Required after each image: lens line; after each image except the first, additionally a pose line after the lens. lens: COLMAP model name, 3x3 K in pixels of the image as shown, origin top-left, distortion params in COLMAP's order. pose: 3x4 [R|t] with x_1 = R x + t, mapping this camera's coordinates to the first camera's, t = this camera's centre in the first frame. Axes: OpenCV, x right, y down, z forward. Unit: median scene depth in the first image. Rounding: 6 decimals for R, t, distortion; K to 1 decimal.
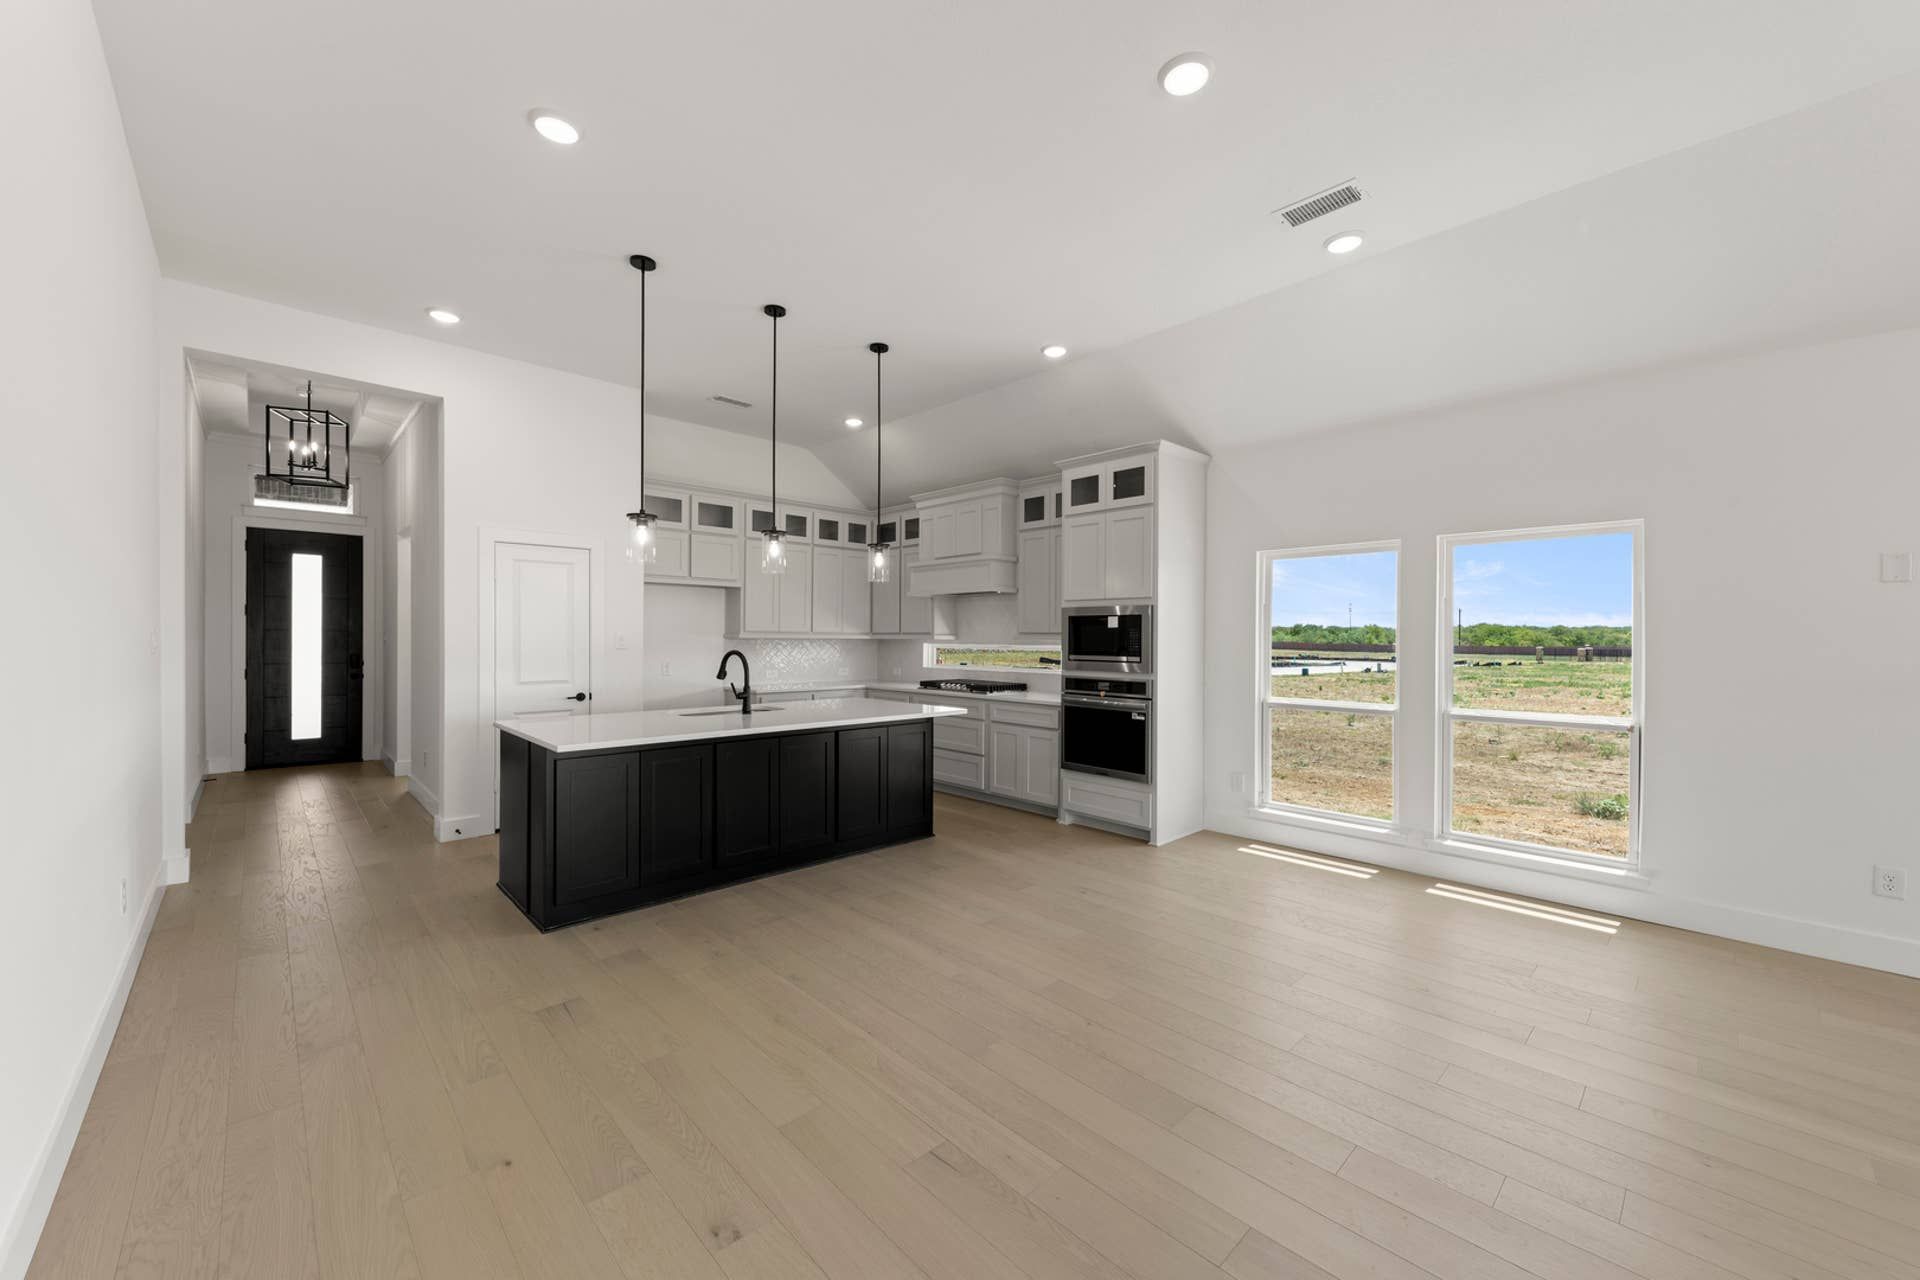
lens RADIAL K [[724.1, 0, 965.2], [0, 724.1, 649.8], [0, 0, 1]] dist [0.001934, -0.000027]
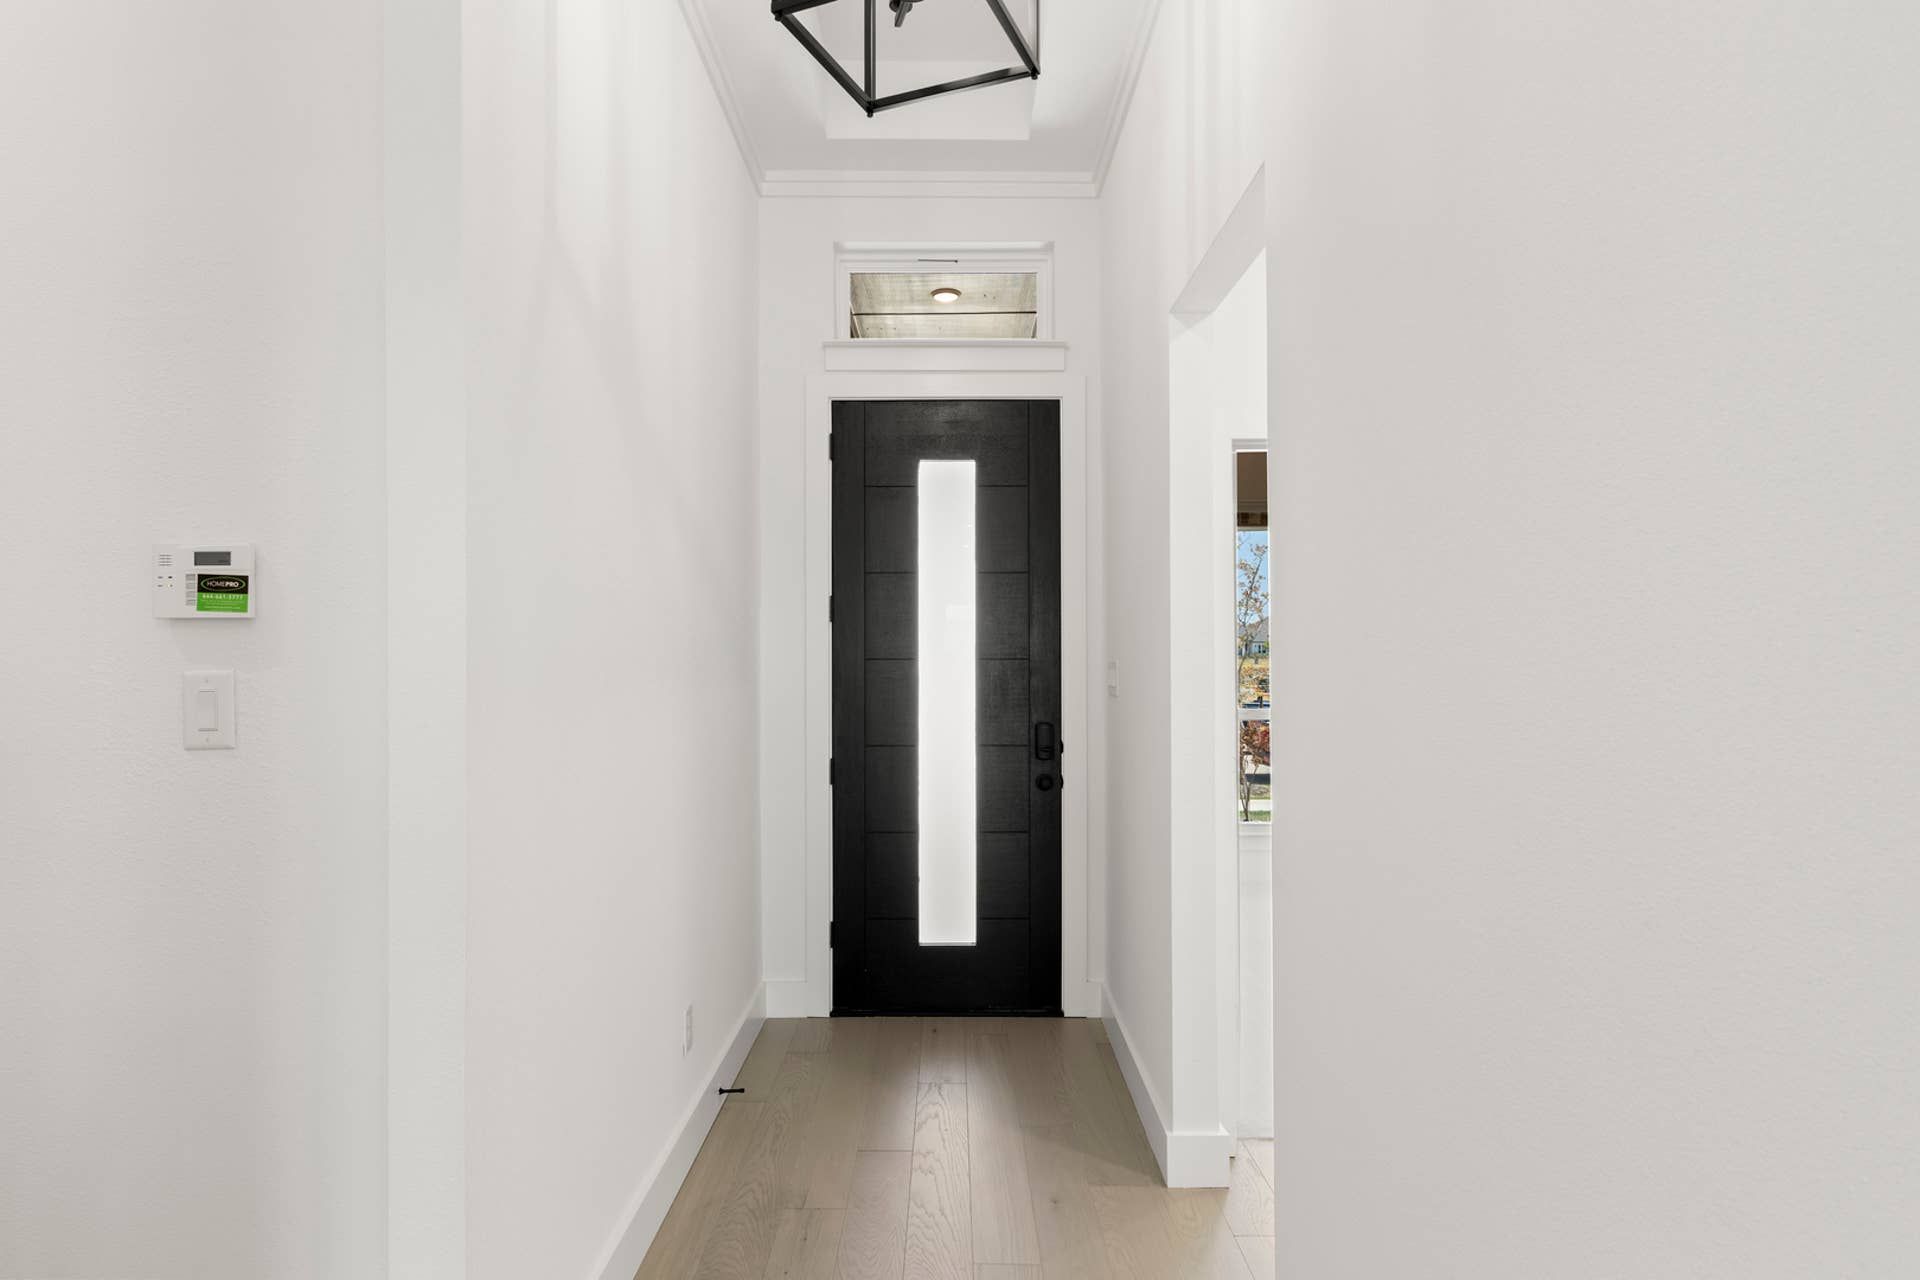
lens RADIAL K [[788.2, 0, 960.0], [0, 788.2, 640.0], [0, 0, 1]] dist [-0.000290, 0.000028]
pose [[0.725887, -0.019860, -0.687527, -0.791963], [0.001534, 0.999627, -0.027256, -0.032458], [0.687812, 0.018730, 0.725647, 0.901991]]
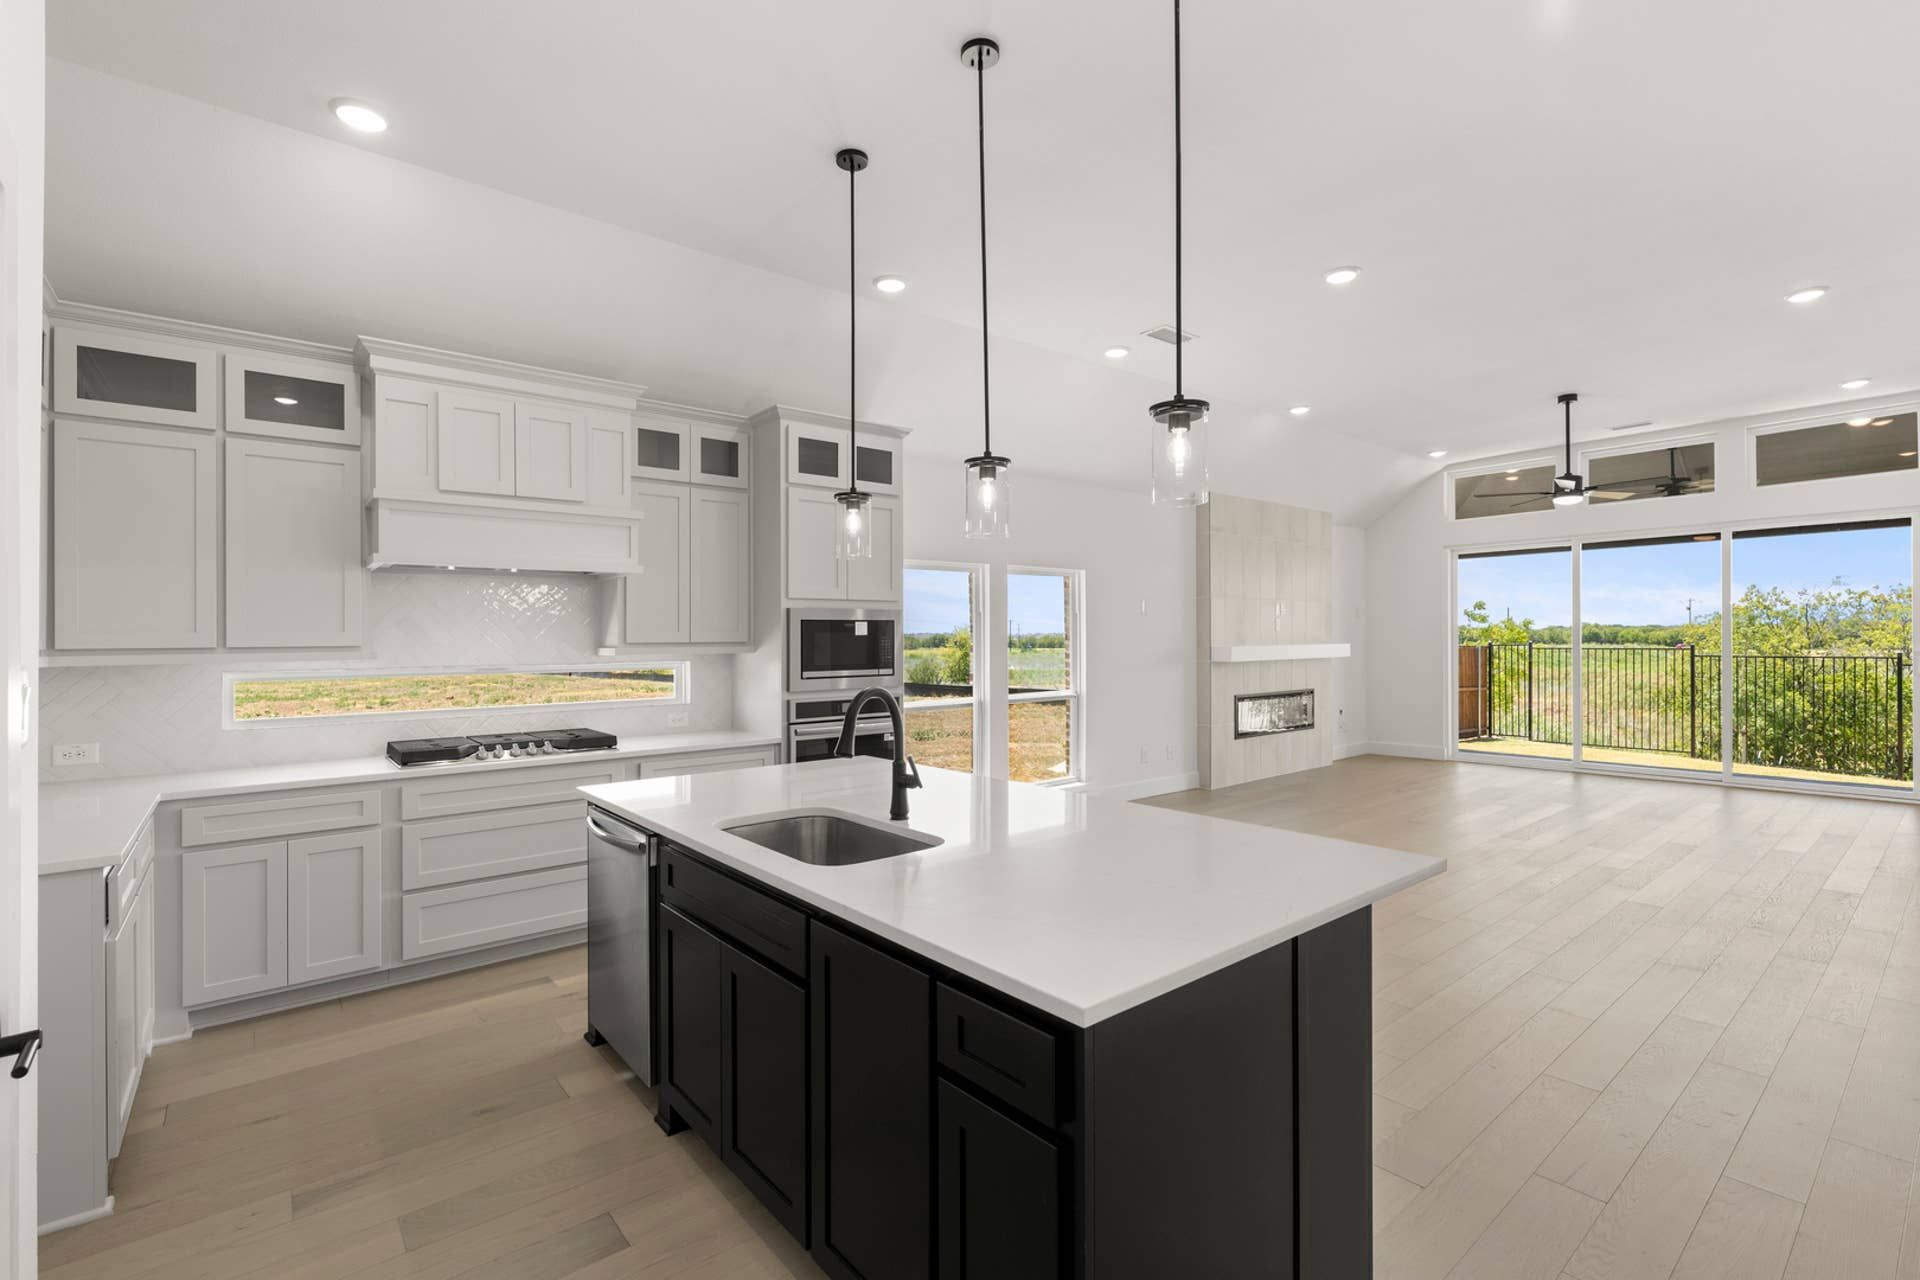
lens RADIAL K [[843.4, 0, 954.4], [0, 843.4, 649.6], [0, 0, 1]] dist [0.001611, 0.000087]
pose [[0.088464, -0.019109, 0.995896, -0.627220], [0.029032, 0.999441, 0.016598, -0.022863], [-0.995656, 0.027445, 0.088970, 0.683332]]
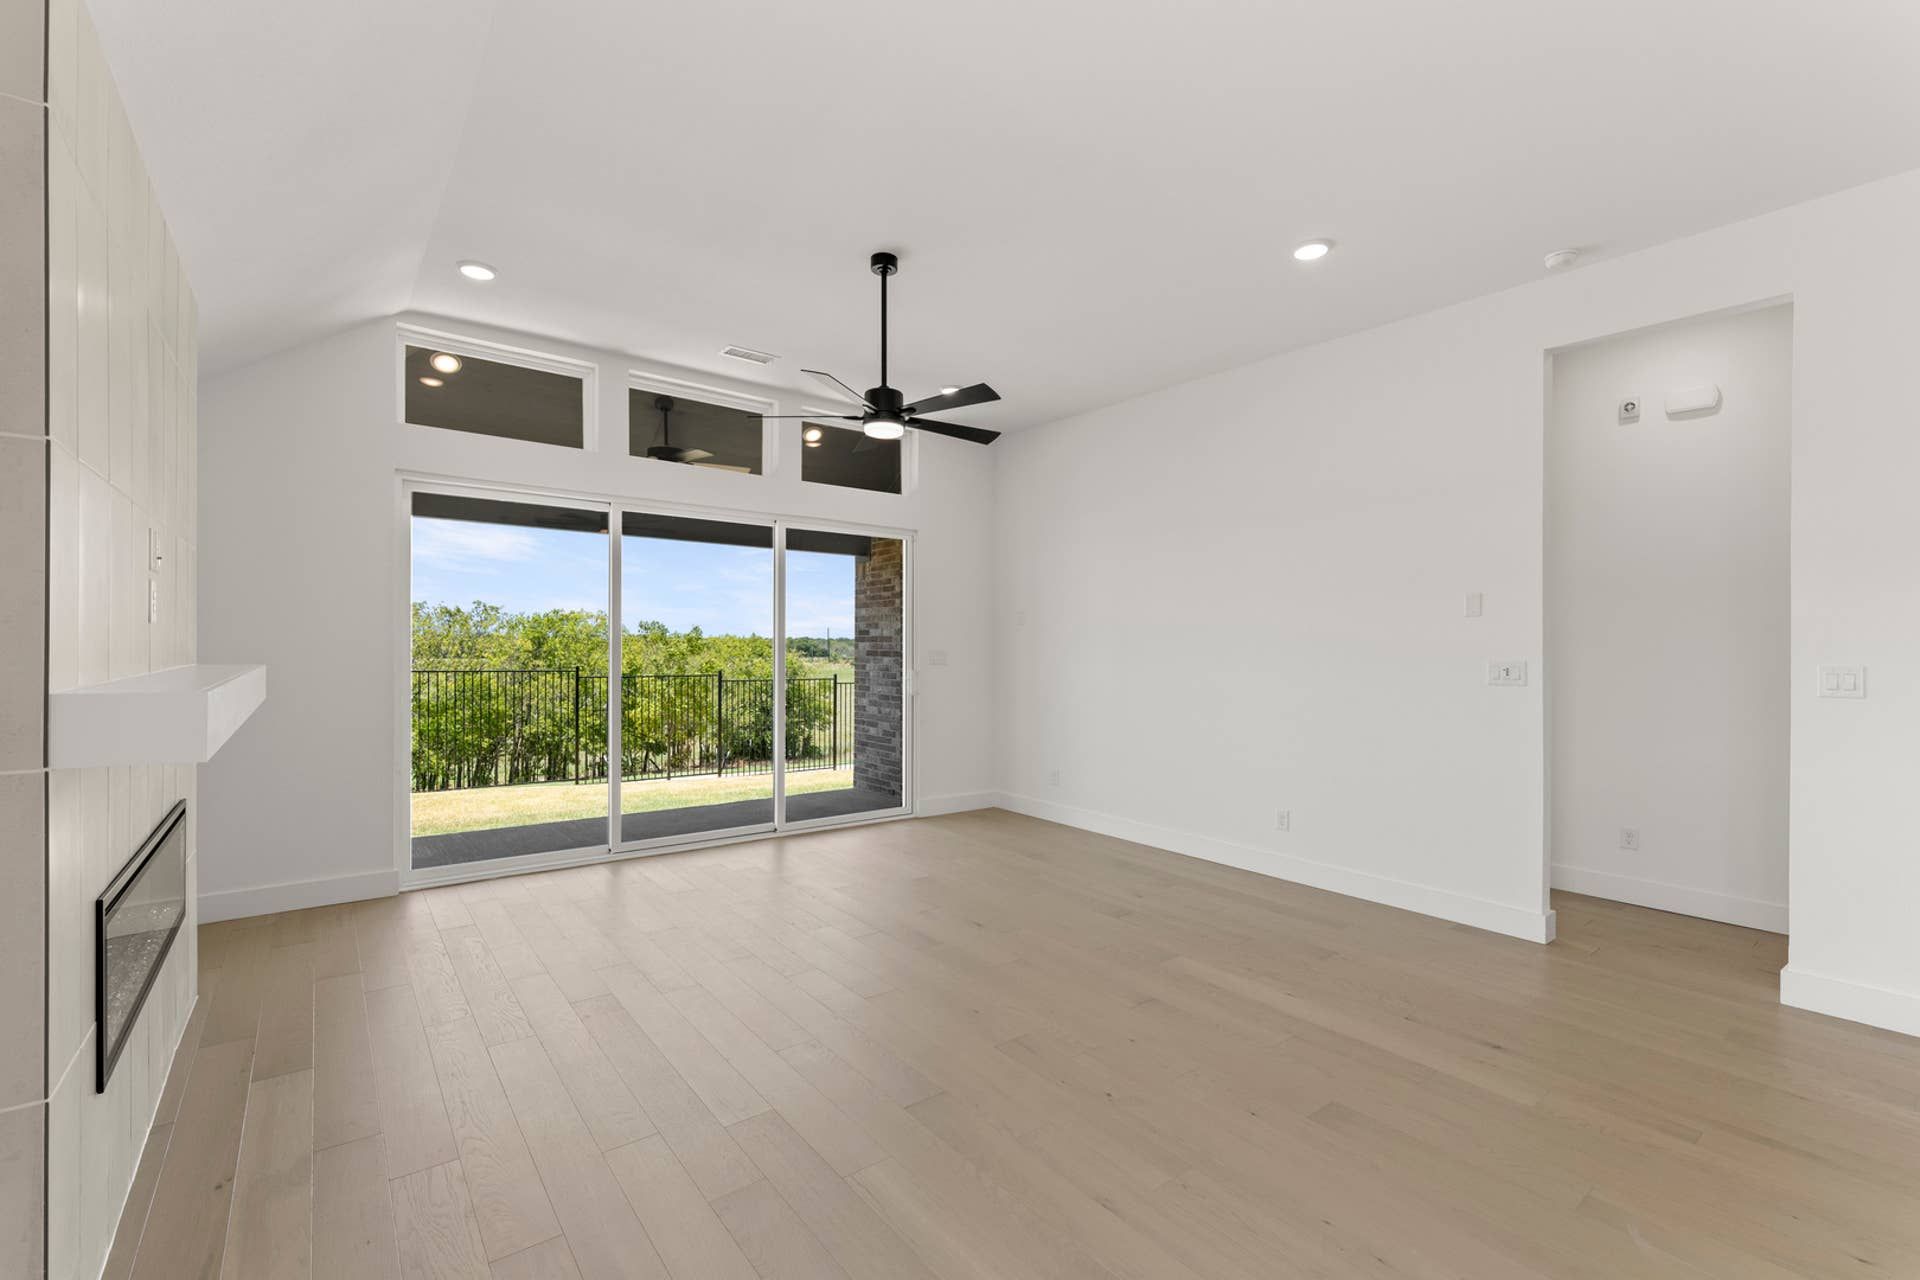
lens RADIAL K [[823.1, 0, 956.7], [0, 823.1, 653.7], [0, 0, 1]] dist [0.001750, 0.000443]
pose [[-0.994134, -0.017277, 0.106764, 0.422520], [-0.014663, 0.999574, 0.025223, -0.017757], [-0.107154, 0.023509, -0.993964, 0.622112]]
